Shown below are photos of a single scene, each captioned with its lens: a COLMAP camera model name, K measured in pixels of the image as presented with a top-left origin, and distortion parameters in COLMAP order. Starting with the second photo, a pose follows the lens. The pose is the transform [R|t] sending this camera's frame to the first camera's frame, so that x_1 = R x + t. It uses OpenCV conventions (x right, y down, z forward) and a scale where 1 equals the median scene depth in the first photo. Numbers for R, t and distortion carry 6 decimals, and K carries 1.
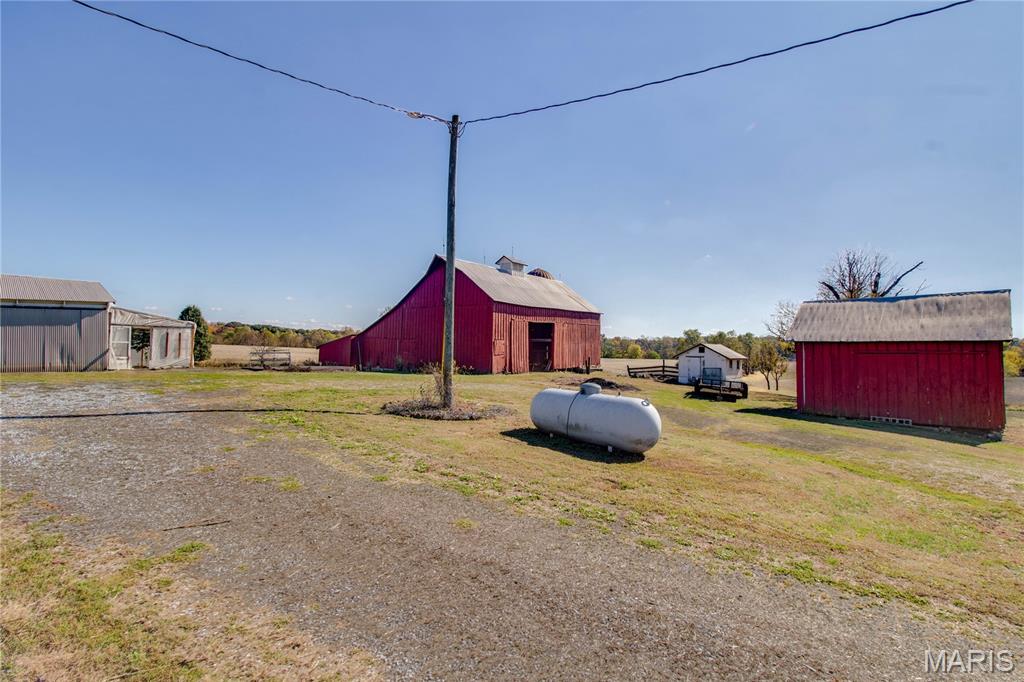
lens RADIAL K [[523.9, 0, 516.0], [0, 523.9, 334.9], [0, 0, 1]] dist [-0.022337, -0.001211]
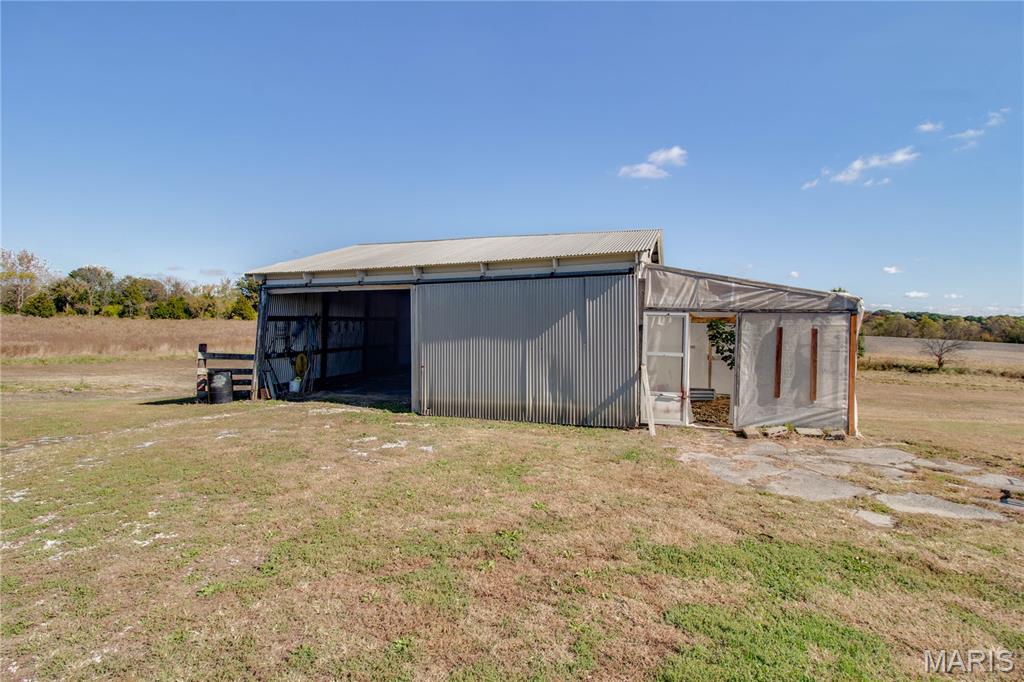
lens RADIAL K [[523.9, 0, 516.6], [0, 523.9, 332.1], [0, 0, 1]] dist [-0.022337, -0.001211]
pose [[0.444226, 0.000773, -0.895914, -0.444982], [0.012083, 0.999904, 0.006853, -0.006207], [0.895833, -0.013870, 0.444174, 0.697648]]
